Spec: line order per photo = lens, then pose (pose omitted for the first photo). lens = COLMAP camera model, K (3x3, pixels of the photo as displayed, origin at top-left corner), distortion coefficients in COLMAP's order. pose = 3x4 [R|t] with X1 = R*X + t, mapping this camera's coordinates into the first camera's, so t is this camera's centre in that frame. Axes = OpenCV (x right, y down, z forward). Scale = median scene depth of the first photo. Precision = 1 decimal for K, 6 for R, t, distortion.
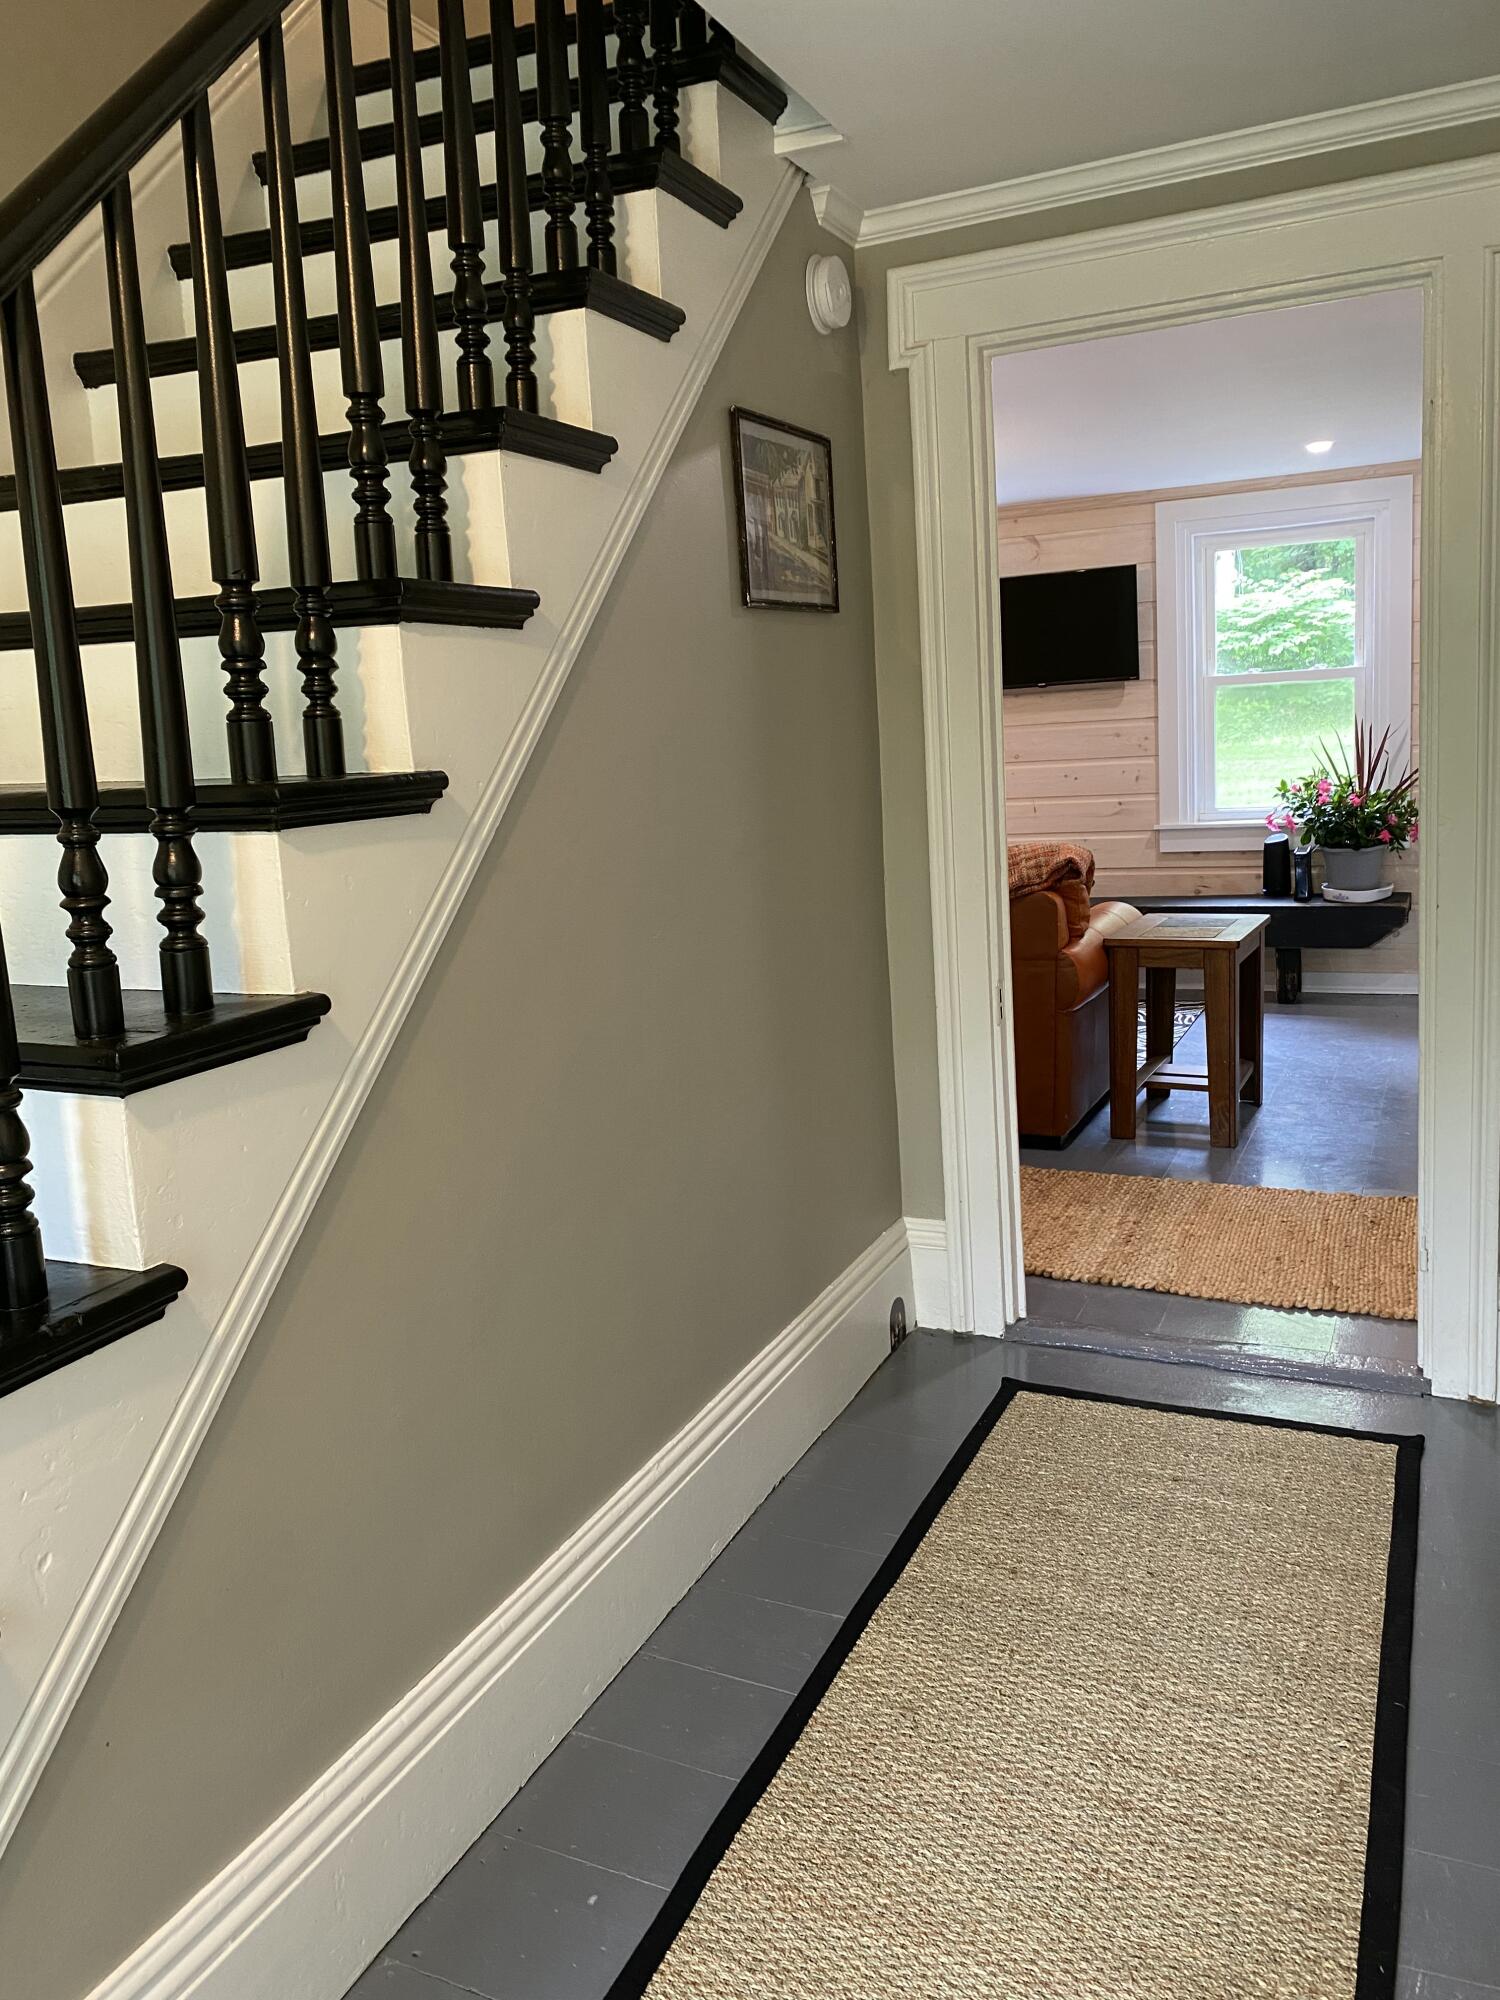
lens RADIAL K [[1524.4, 0, 757.3], [0, 1524.4, 977.8], [0, 0, 1]] dist [0.176438, -0.245949]
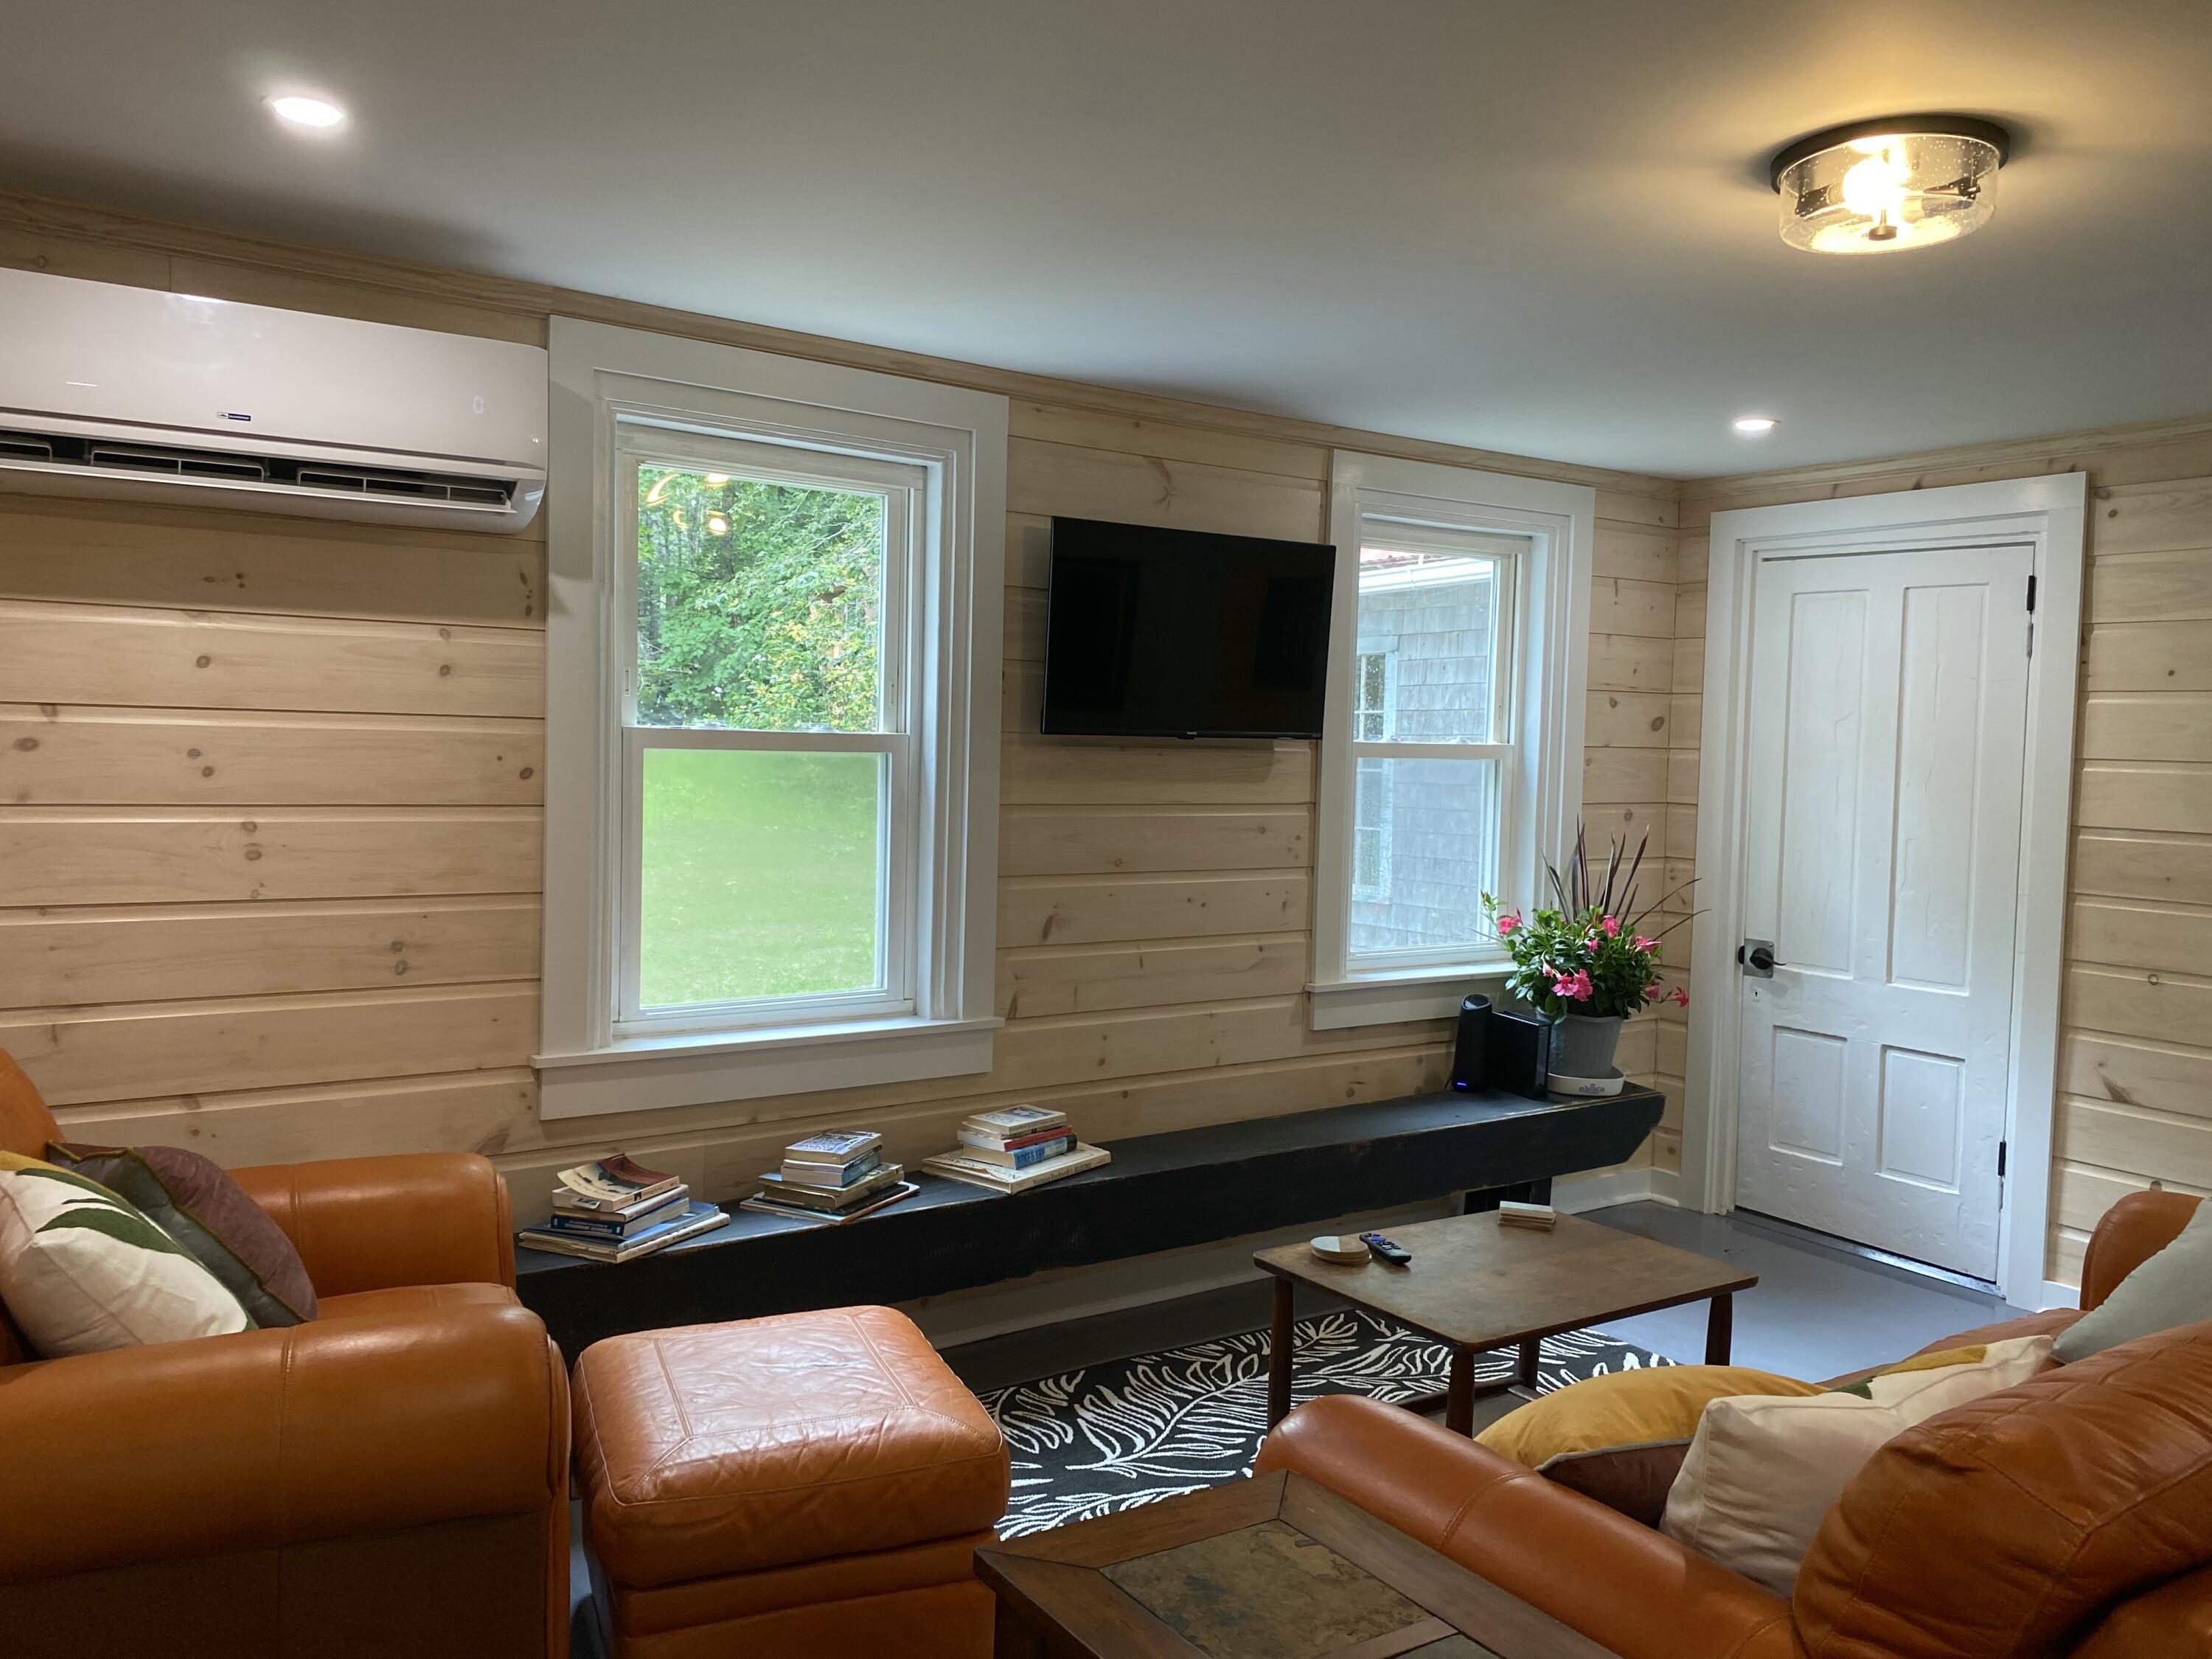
lens RADIAL K [[1685.9, 0, 1106.0], [0, 1685.9, 829.5], [0, 0, 1]] dist [0.176438, -0.245949]
pose [[0.511716, 0.020382, 0.858913, -0.337573], [0.088212, 0.993189, -0.076122, -0.116442], [-0.854614, 0.114719, 0.506433, 0.741904]]
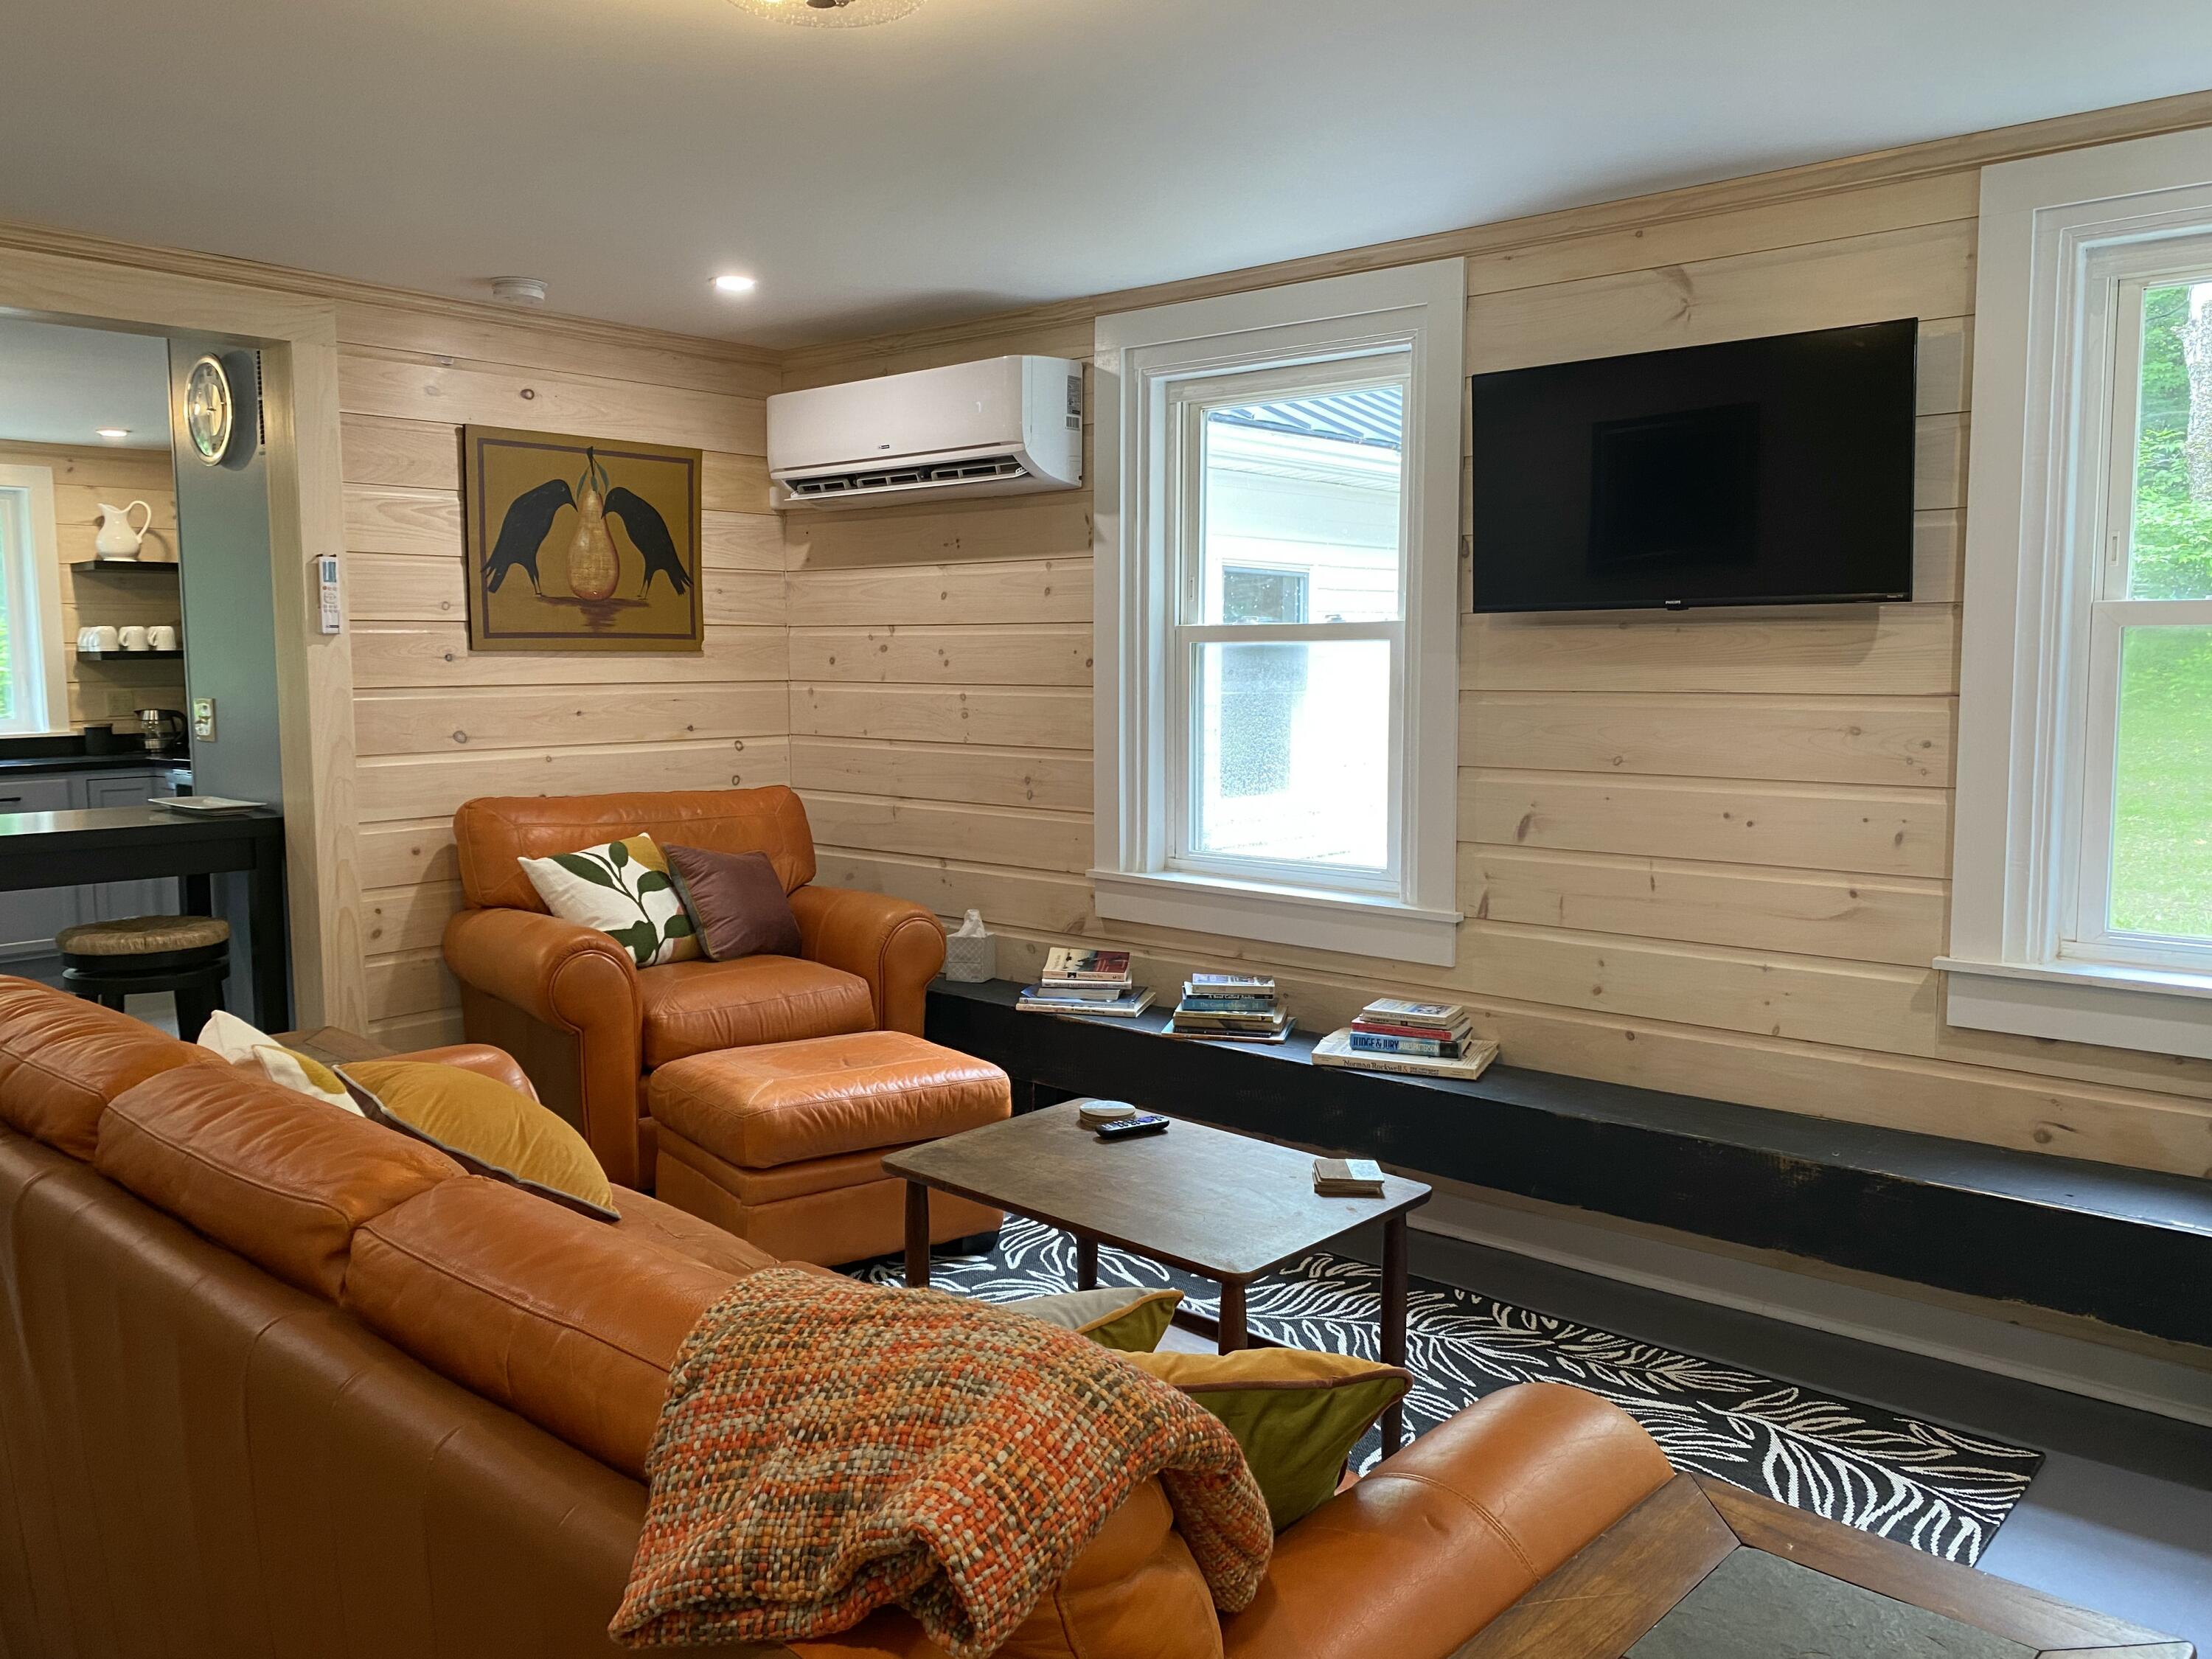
lens RADIAL K [[1685.9, 0, 1106.0], [0, 1685.9, 829.5], [0, 0, 1]] dist [0.176438, -0.245949]
pose [[0.960048, 0.080728, -0.267939, 0.168662], [-0.094551, 0.994753, -0.039073, -0.094711], [0.263379, 0.062846, 0.962643, 0.505778]]
